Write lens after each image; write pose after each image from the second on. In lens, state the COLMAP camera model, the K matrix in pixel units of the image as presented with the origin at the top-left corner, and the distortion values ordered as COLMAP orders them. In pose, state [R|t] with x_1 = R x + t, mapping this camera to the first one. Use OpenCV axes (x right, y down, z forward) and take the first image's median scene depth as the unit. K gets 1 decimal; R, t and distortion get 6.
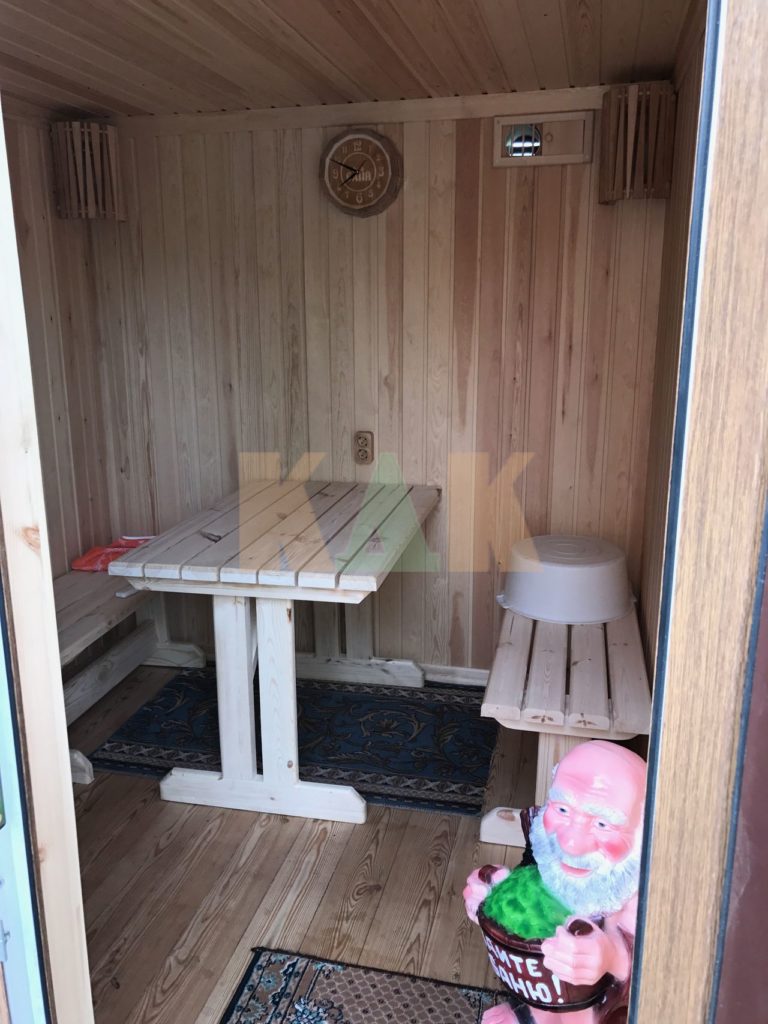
lens RADIAL K [[828.4, 0, 384.0], [0, 828.4, 512.0], [0, 0, 1]] dist [0.104922, -0.210099]
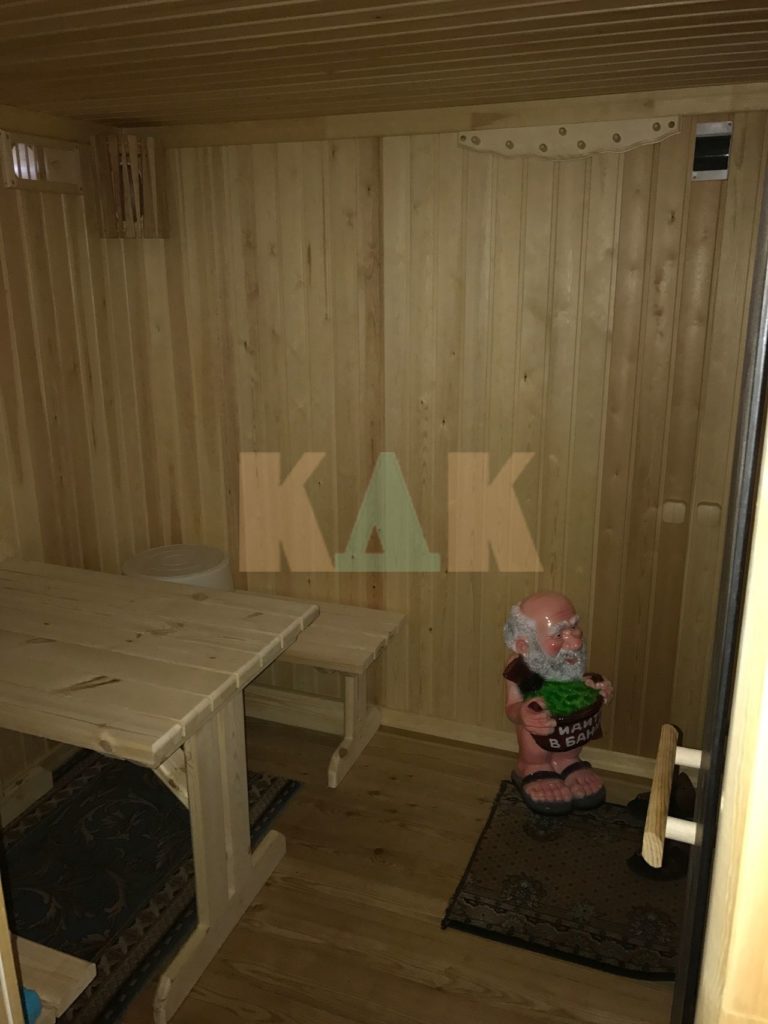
lens RADIAL K [[828.4, 0, 384.0], [0, 828.4, 512.0], [0, 0, 1]] dist [0.104922, -0.210099]
pose [[0.137451, -0.274652, 0.951669, -1.060665], [0.243215, 0.940732, 0.236368, -0.287767], [-0.960184, 0.198971, 0.196104, 0.719229]]
